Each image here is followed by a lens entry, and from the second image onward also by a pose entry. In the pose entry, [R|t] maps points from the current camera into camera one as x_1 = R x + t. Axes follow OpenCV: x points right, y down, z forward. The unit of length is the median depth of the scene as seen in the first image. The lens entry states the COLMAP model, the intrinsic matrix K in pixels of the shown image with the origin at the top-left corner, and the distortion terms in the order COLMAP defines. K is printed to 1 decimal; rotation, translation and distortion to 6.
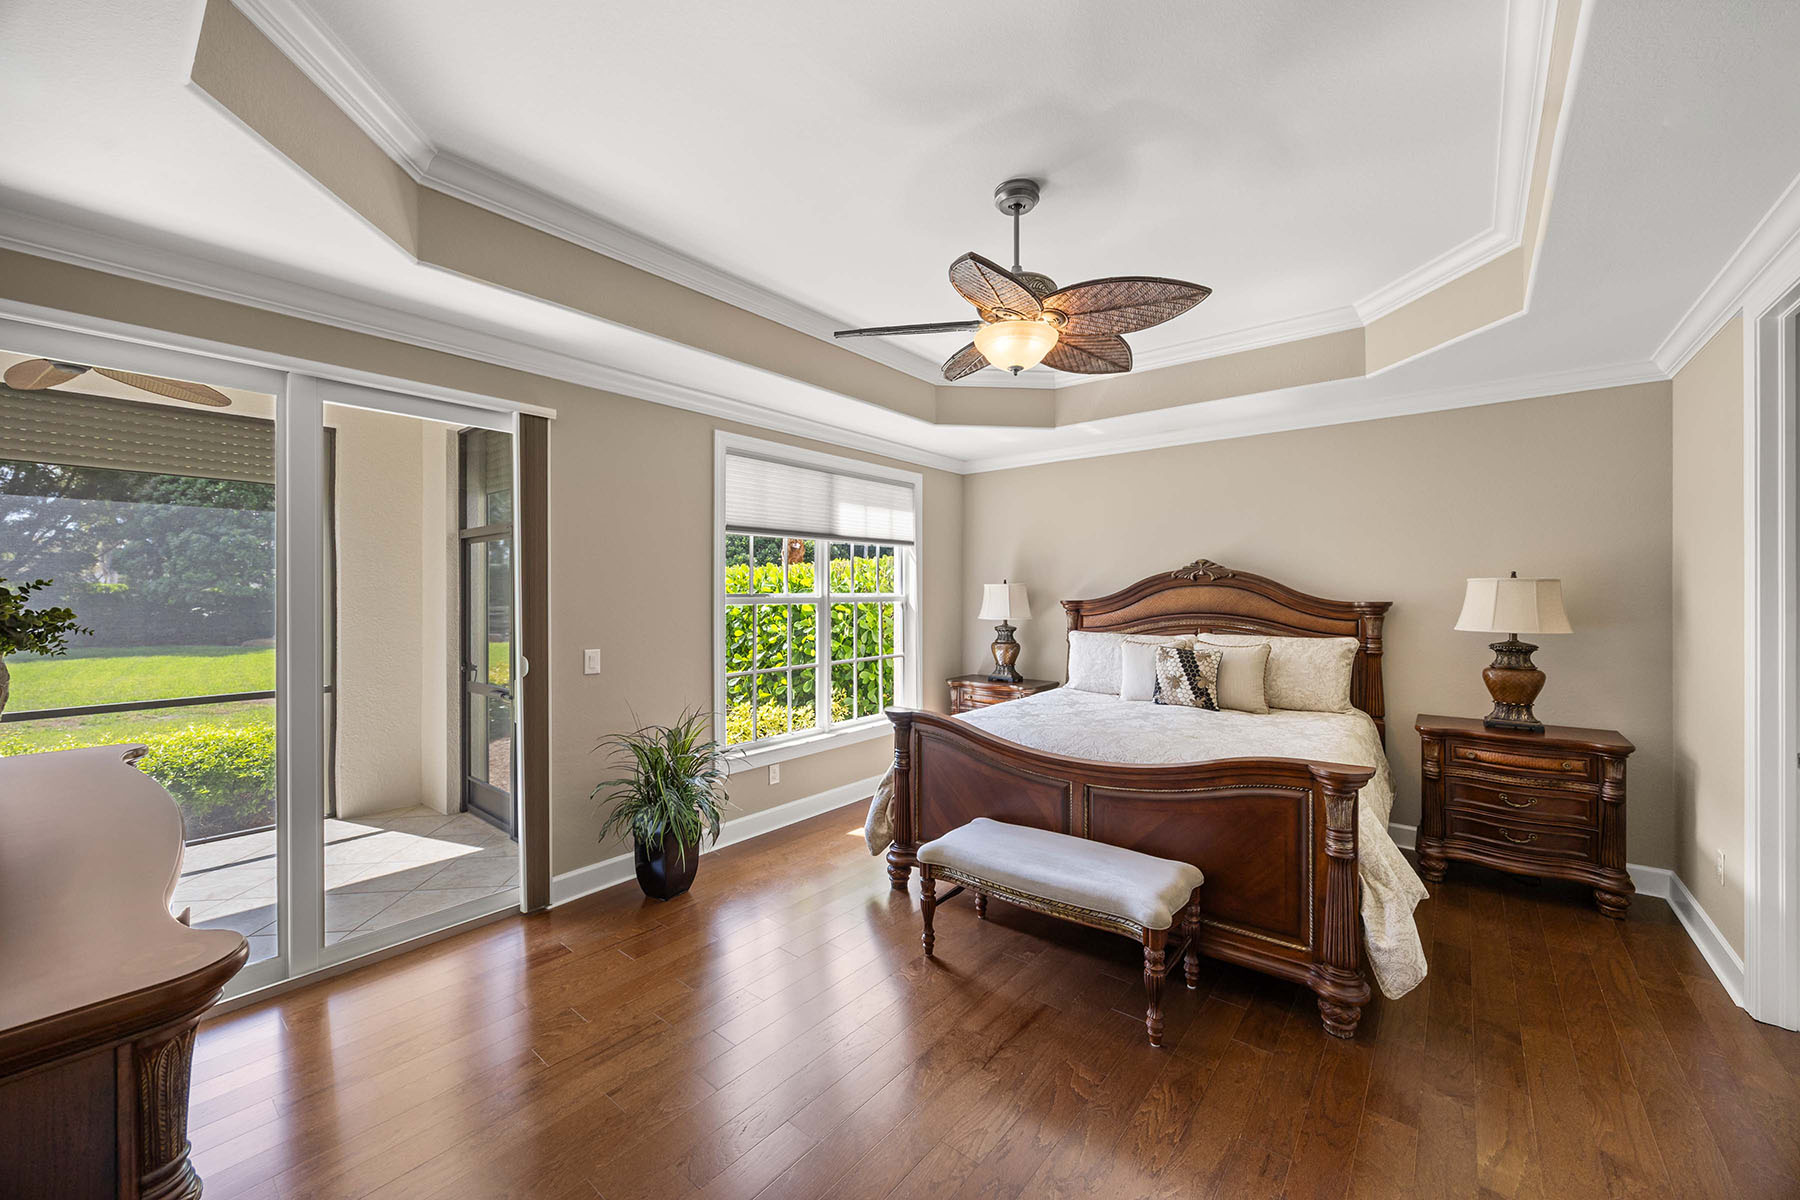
lens RADIAL K [[695.9, 0, 900.0], [0, 695.9, 600.0], [0, 0, 1]] dist [0.000341, 0.000117]
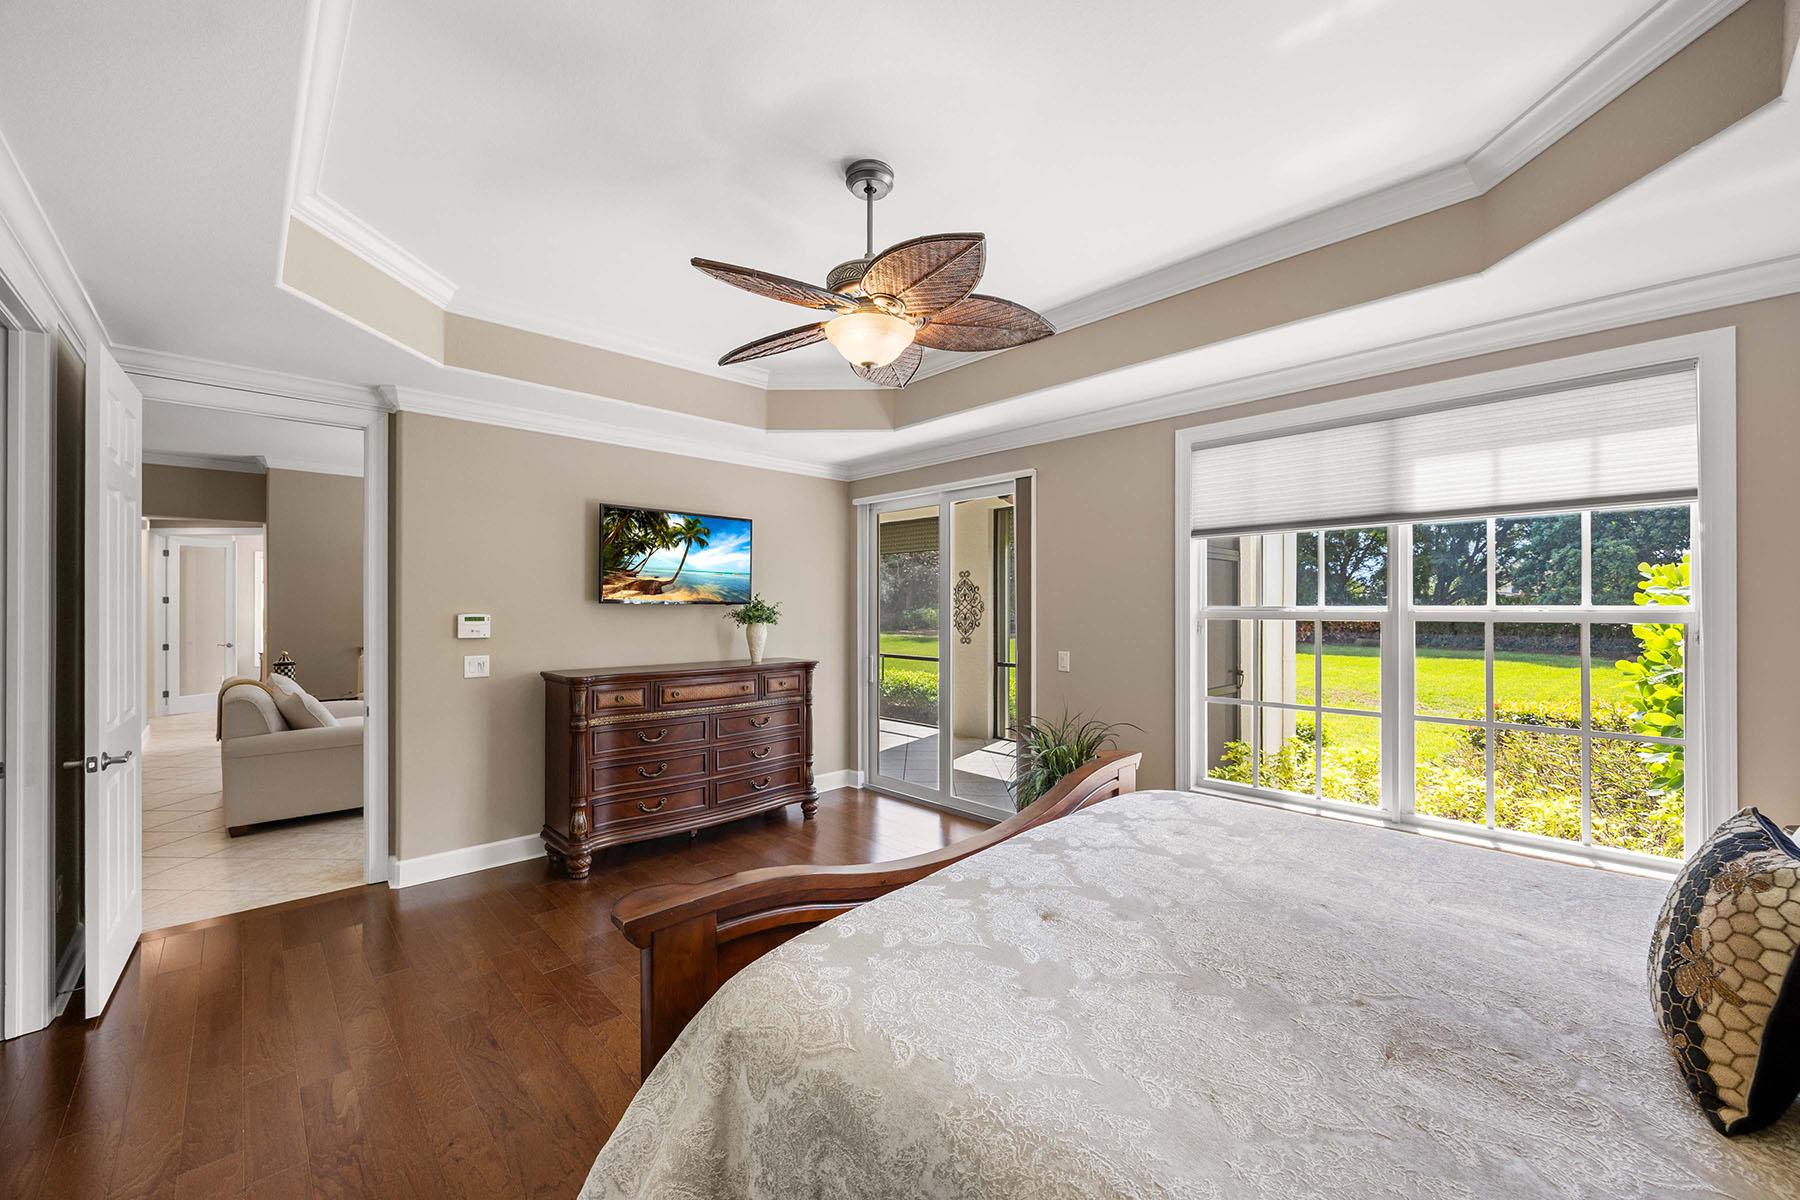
lens RADIAL K [[695.9, 0, 900.0], [0, 695.9, 600.0], [0, 0, 1]] dist [0.000341, 0.000117]
pose [[-0.117907, -0.010228, -0.992972, 0.688504], [-0.008010, 0.999924, -0.009348, -0.007982], [0.992992, 0.006851, -0.117980, 0.740253]]
